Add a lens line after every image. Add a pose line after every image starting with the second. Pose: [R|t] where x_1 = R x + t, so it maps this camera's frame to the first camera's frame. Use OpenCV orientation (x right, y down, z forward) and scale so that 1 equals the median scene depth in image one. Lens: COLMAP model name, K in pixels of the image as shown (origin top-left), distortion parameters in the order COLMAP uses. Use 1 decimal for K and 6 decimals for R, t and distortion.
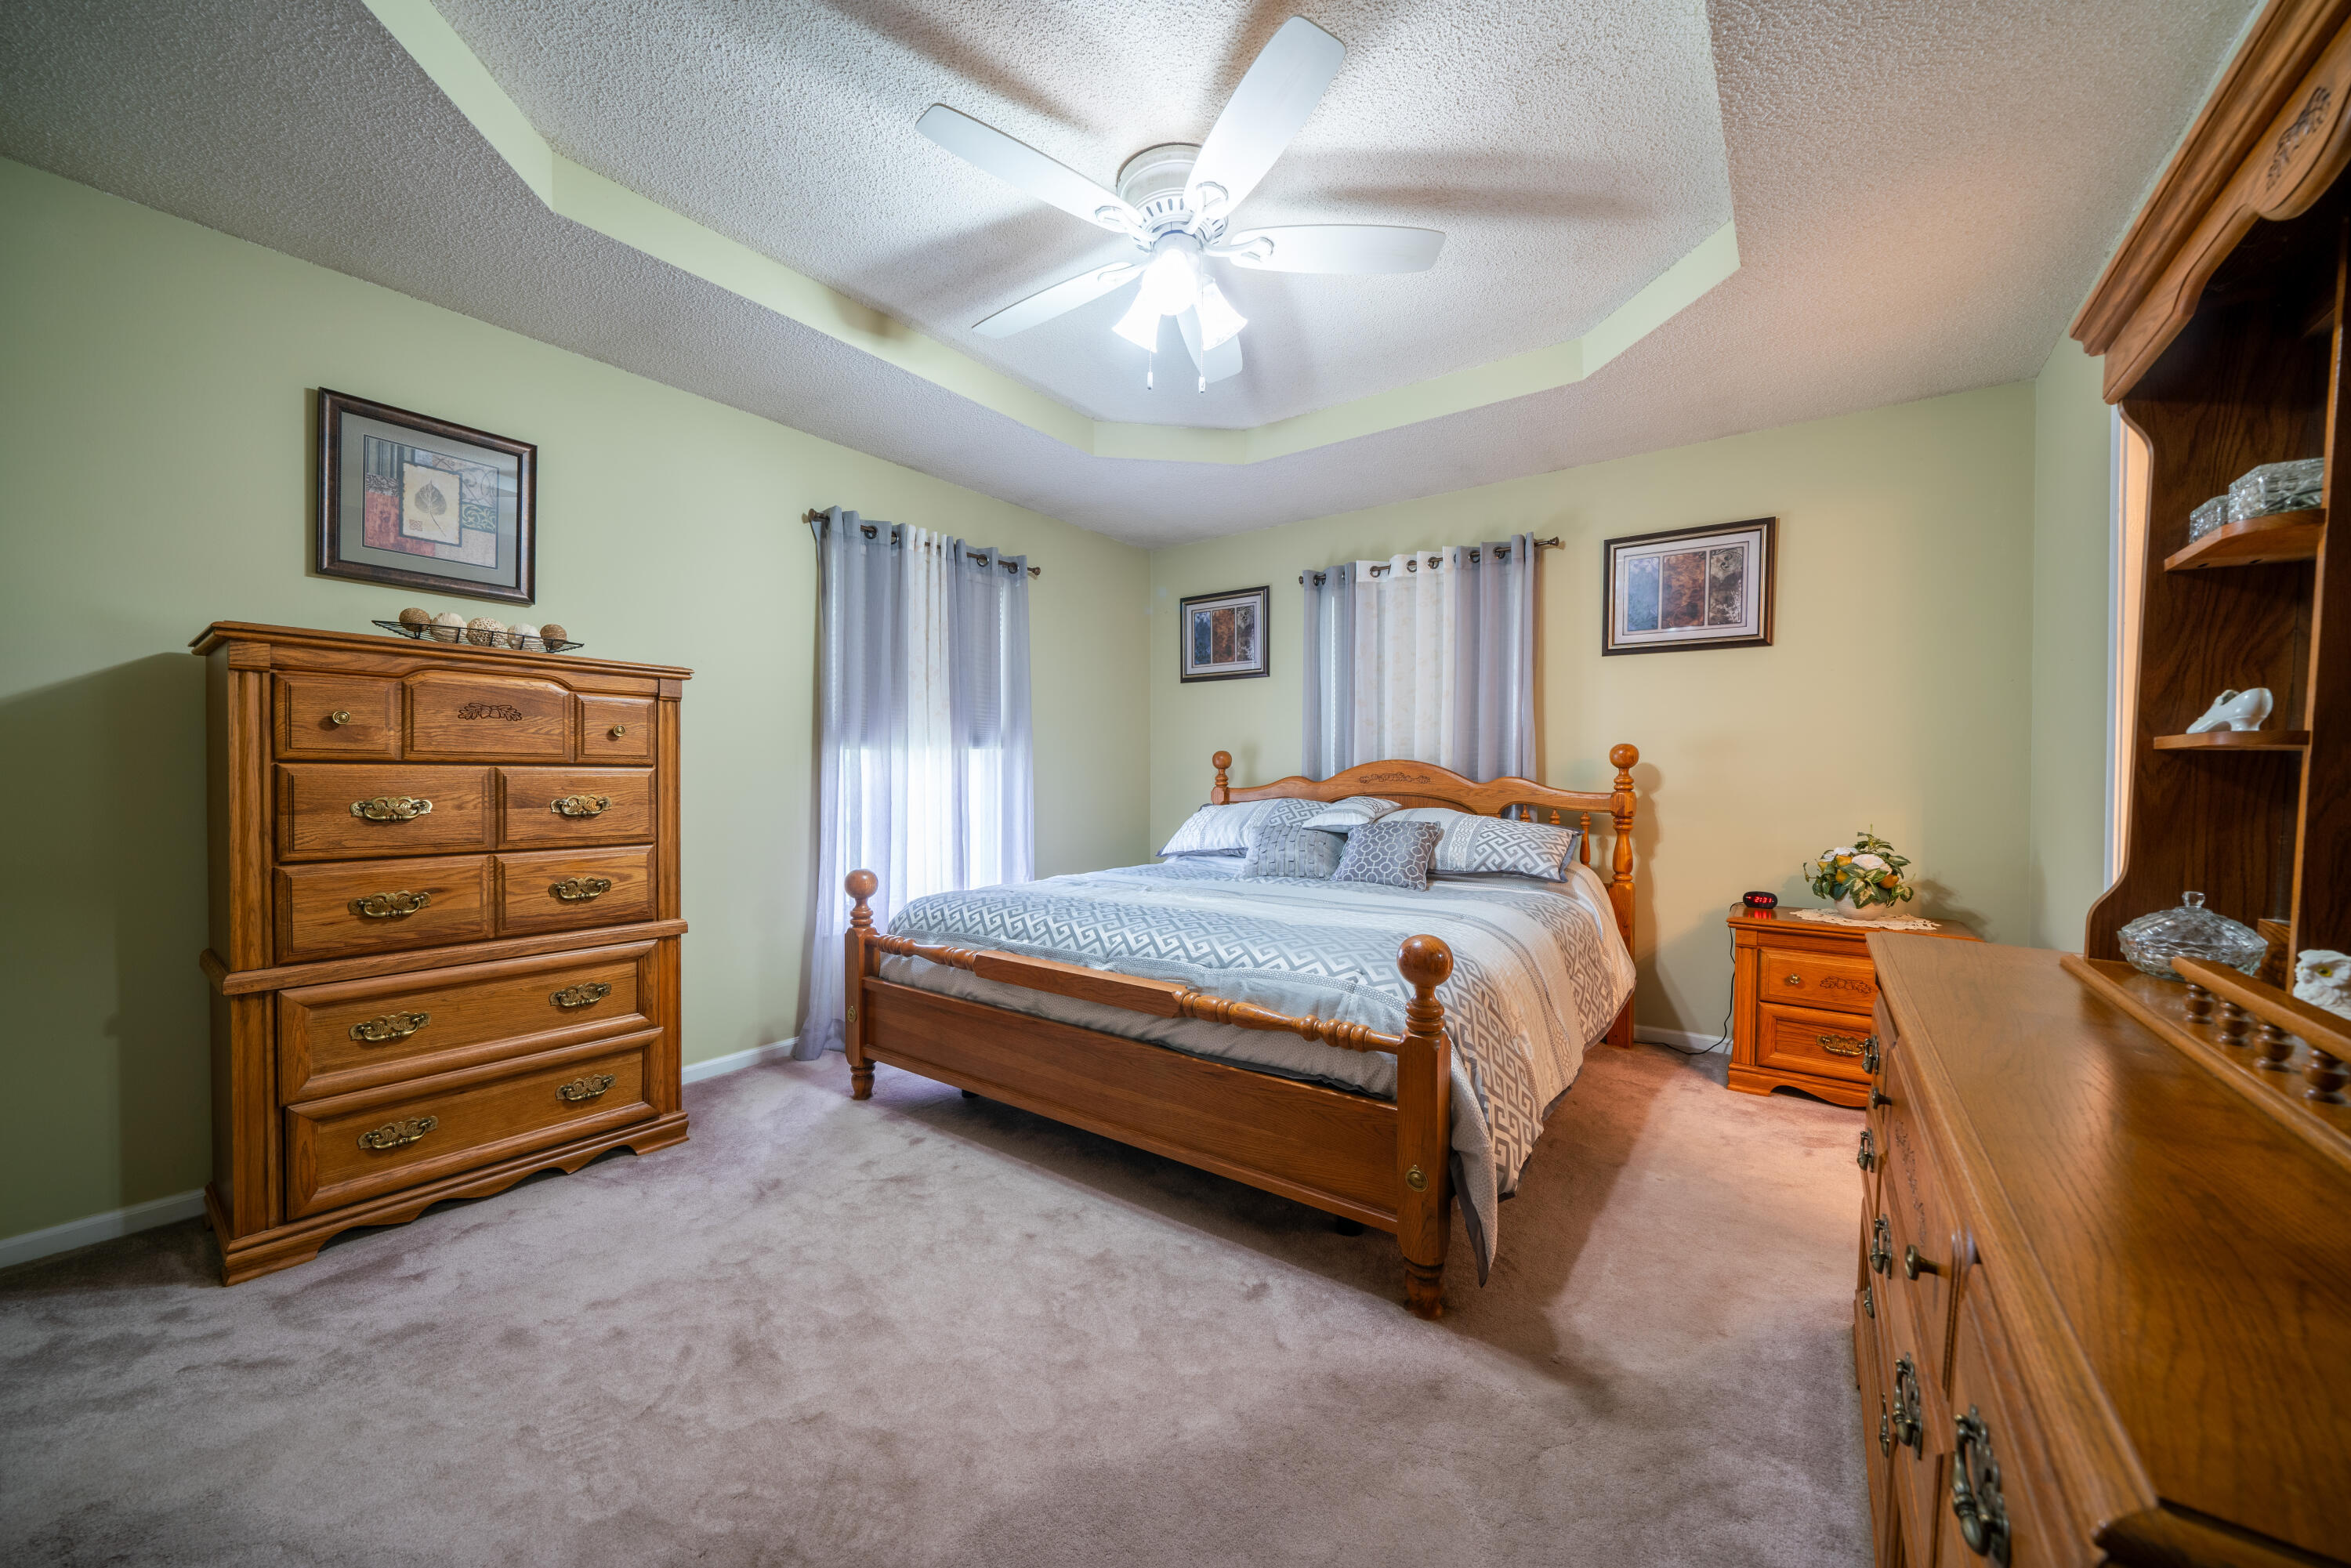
lens RADIAL K [[839.5, 0, 1158.9], [0, 839.5, 790.1], [0, 0, 1]] dist [-0.005656, -0.000244]
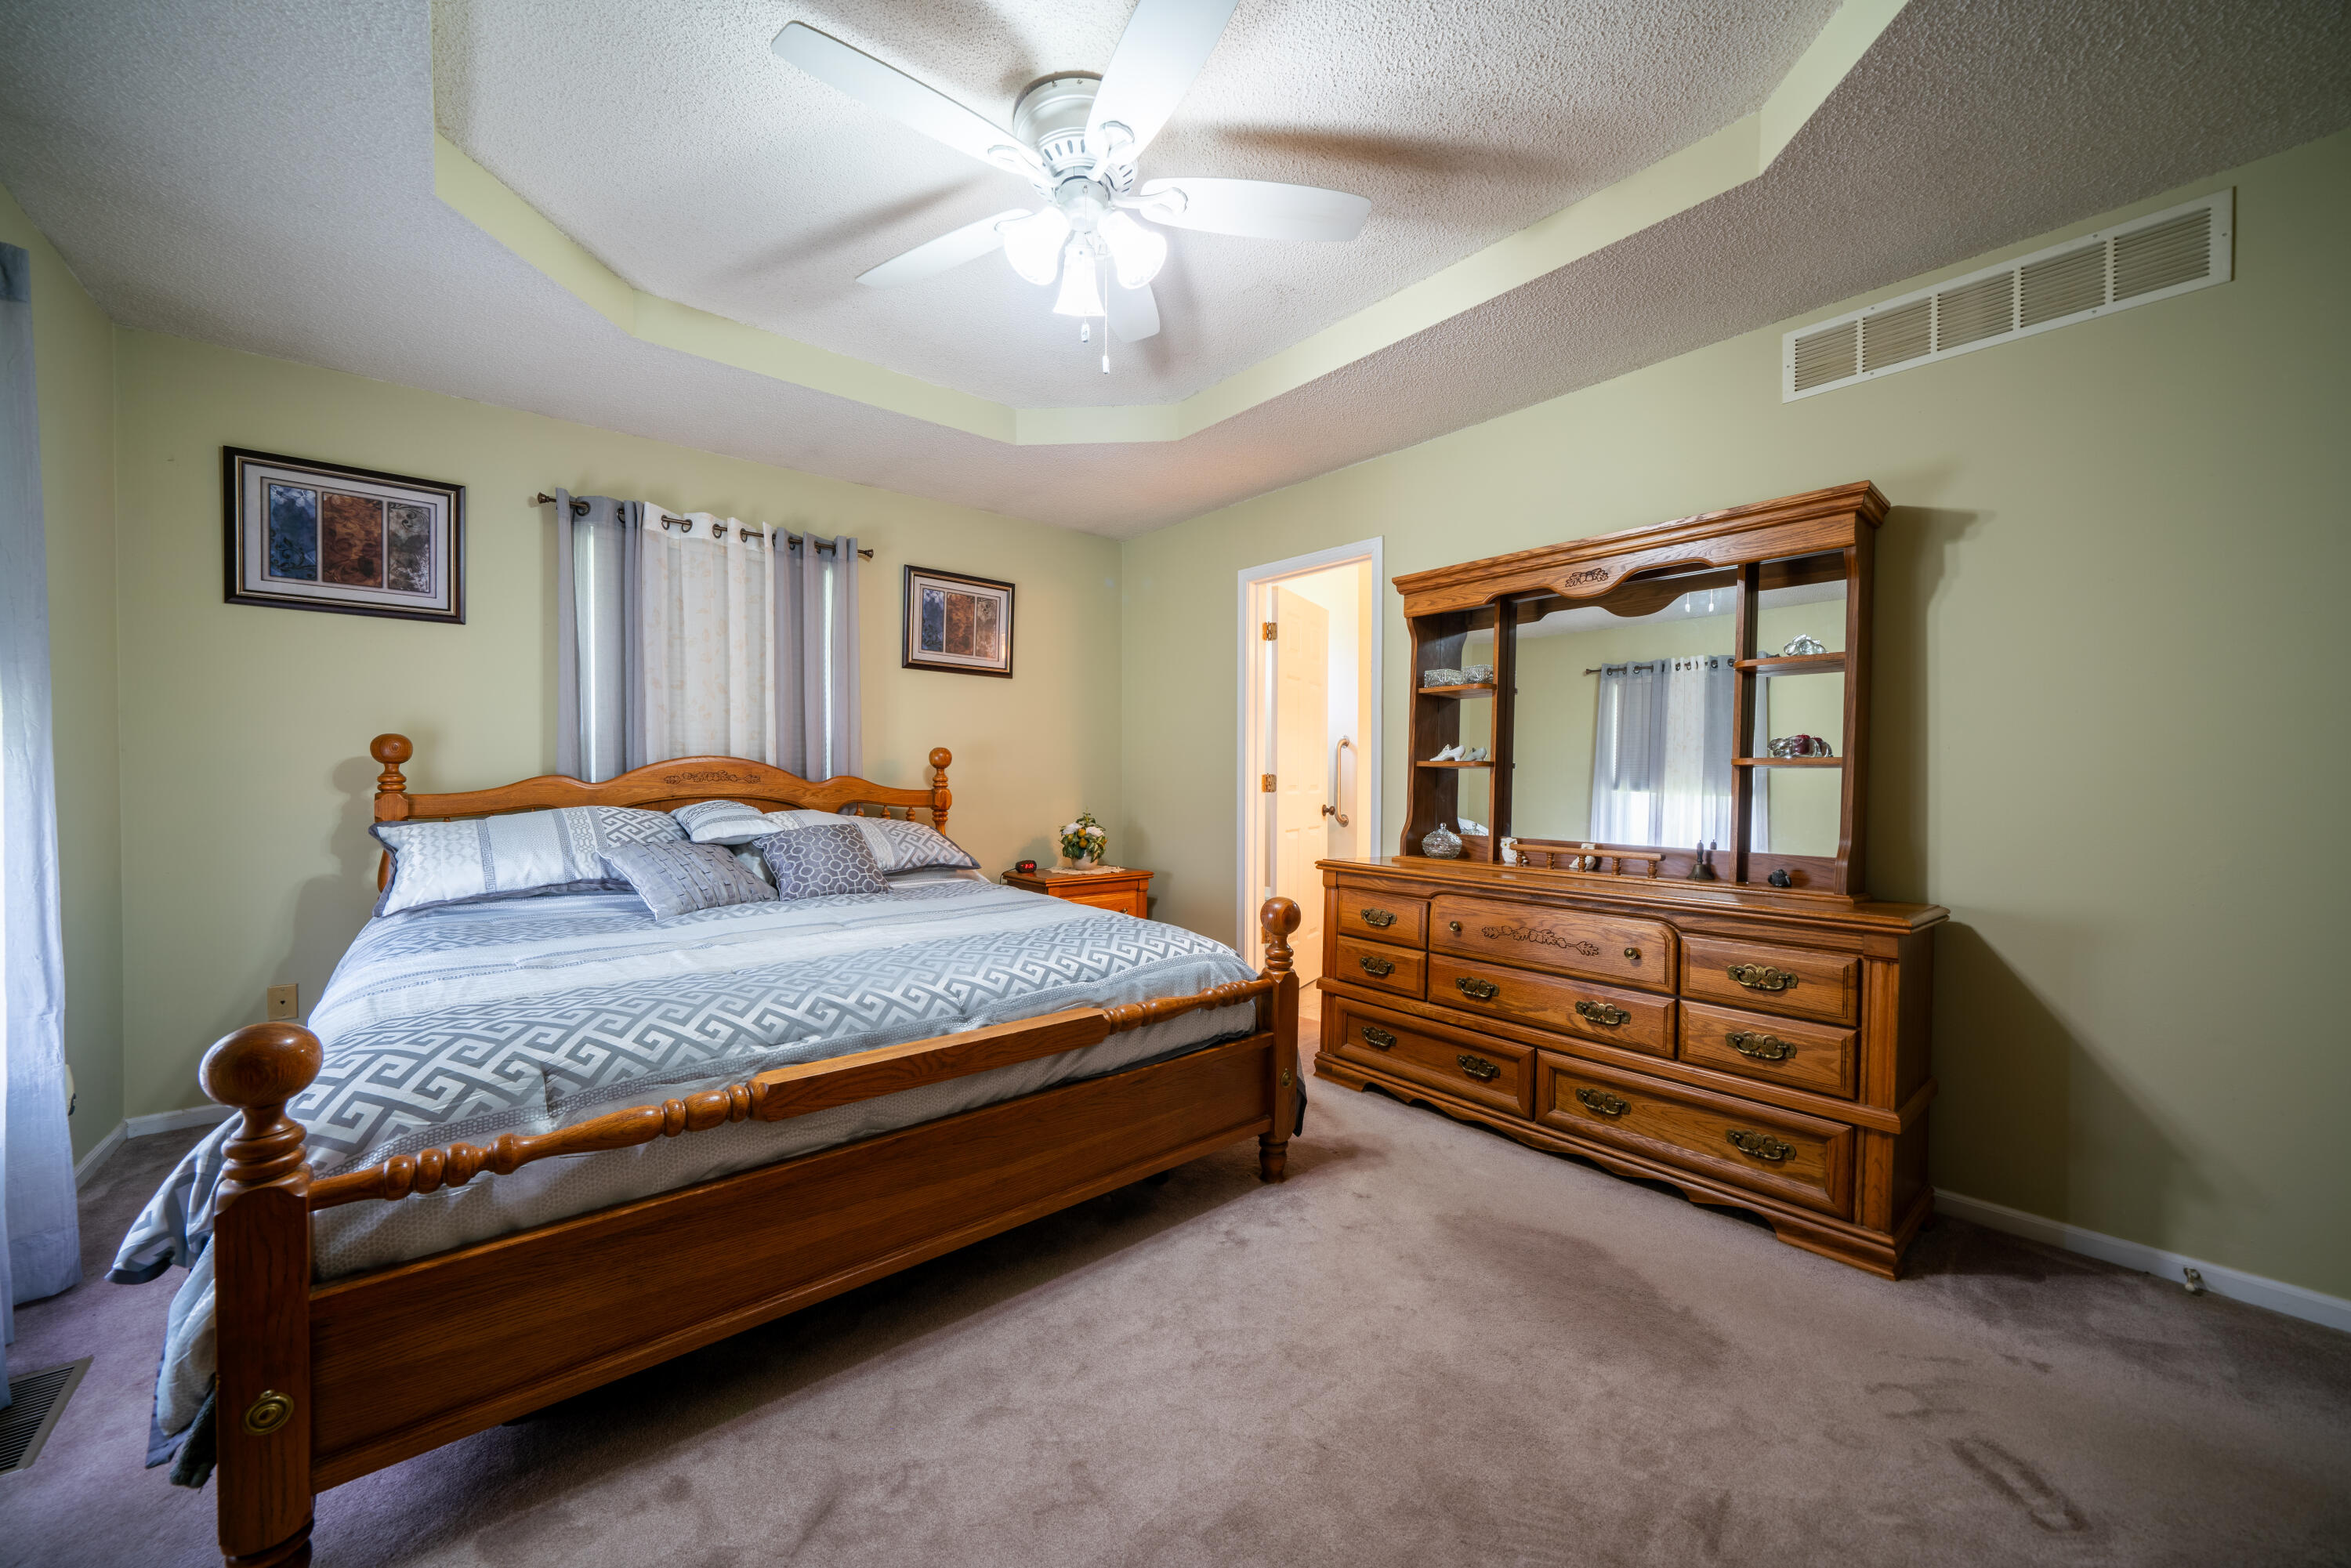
lens RADIAL K [[876.2, 0, 1173.6], [0, 876.2, 735.0], [0, 0, 1]] dist [-0.001426, -0.000249]
pose [[0.227101, 0.037509, 0.973149, -0.564517], [0.011345, 0.999088, -0.041157, -0.018213], [-0.973805, 0.020387, 0.226468, 0.418653]]
